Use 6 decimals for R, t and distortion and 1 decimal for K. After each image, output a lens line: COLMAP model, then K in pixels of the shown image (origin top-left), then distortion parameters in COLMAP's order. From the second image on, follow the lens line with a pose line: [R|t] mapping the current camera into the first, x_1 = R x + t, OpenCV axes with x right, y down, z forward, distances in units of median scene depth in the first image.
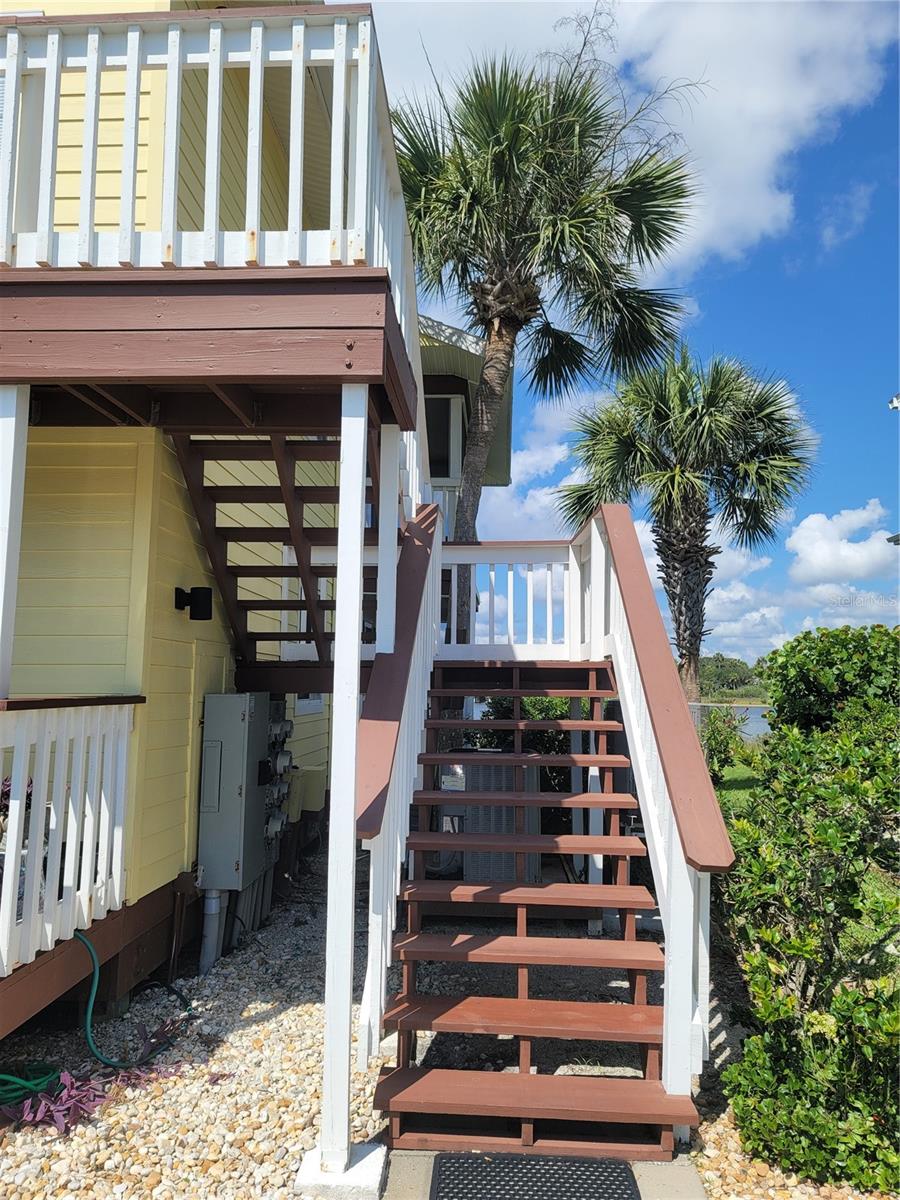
lens RADIAL K [[887.2, 0, 444.6], [0, 887.2, 595.0], [0, 0, 1]] dist [0.049470, -0.001346]
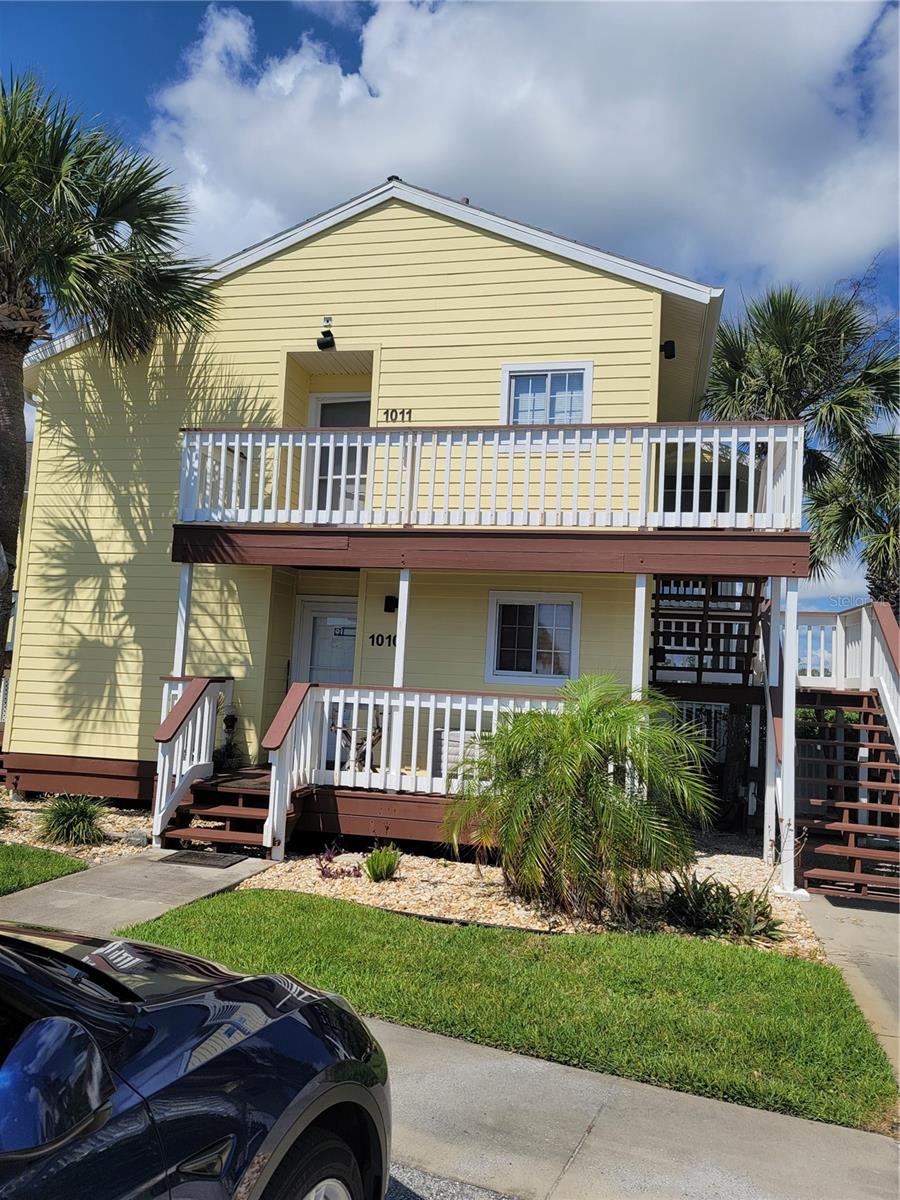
lens RADIAL K [[887.2, 0, 444.6], [0, 887.2, 595.0], [0, 0, 1]] dist [0.049470, -0.001346]
pose [[0.984820, 0.025340, -0.171717, -0.445627], [-0.025271, 0.999677, 0.002589, -0.126777], [0.171728, 0.001789, 0.985143, -1.132062]]
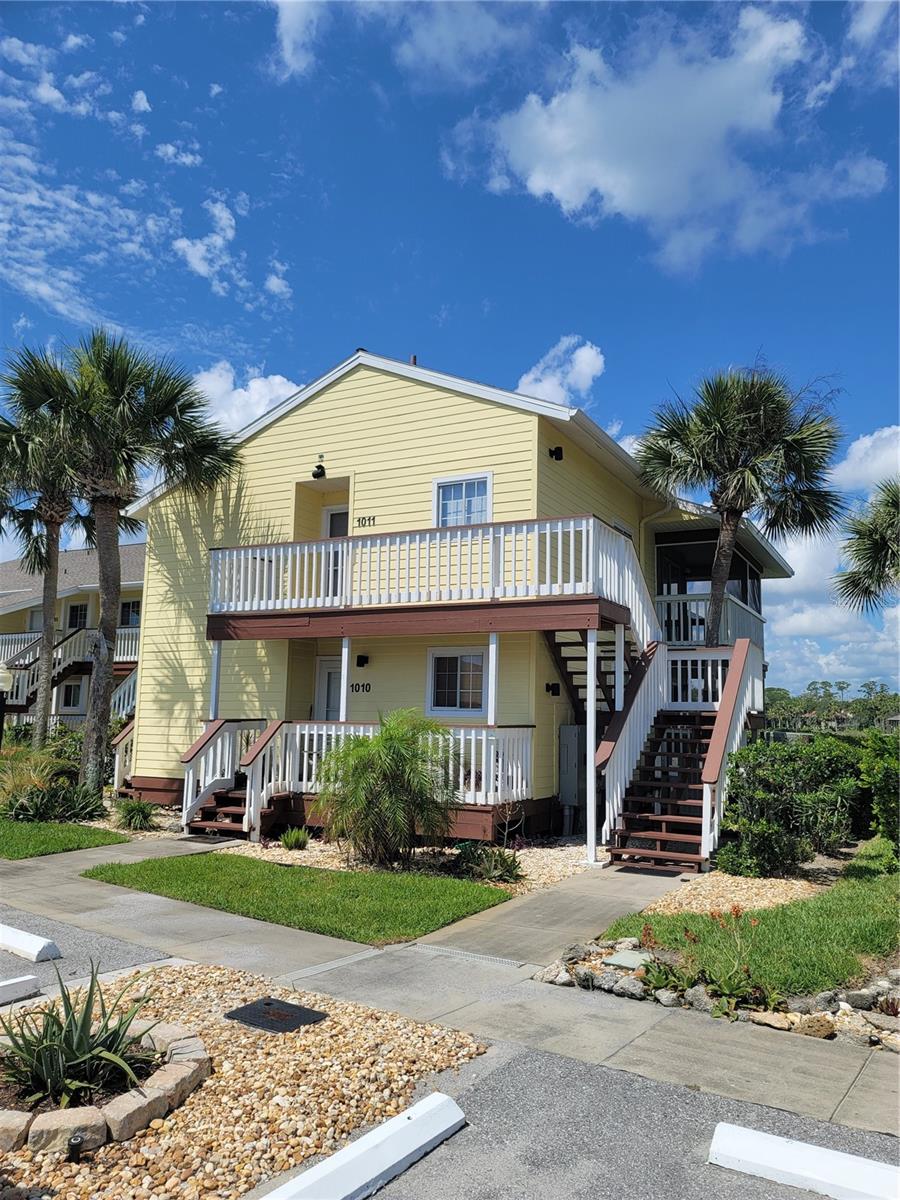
lens RADIAL K [[884.2, 0, 450.0], [0, 884.2, 600.0], [0, 0, 1]] dist [0.045539, -0.030443]
pose [[0.906854, -0.047800, -0.418727, 0.581885], [0.034020, 0.998608, -0.040318, -0.170797], [0.420071, 0.022317, 0.907217, -1.585503]]
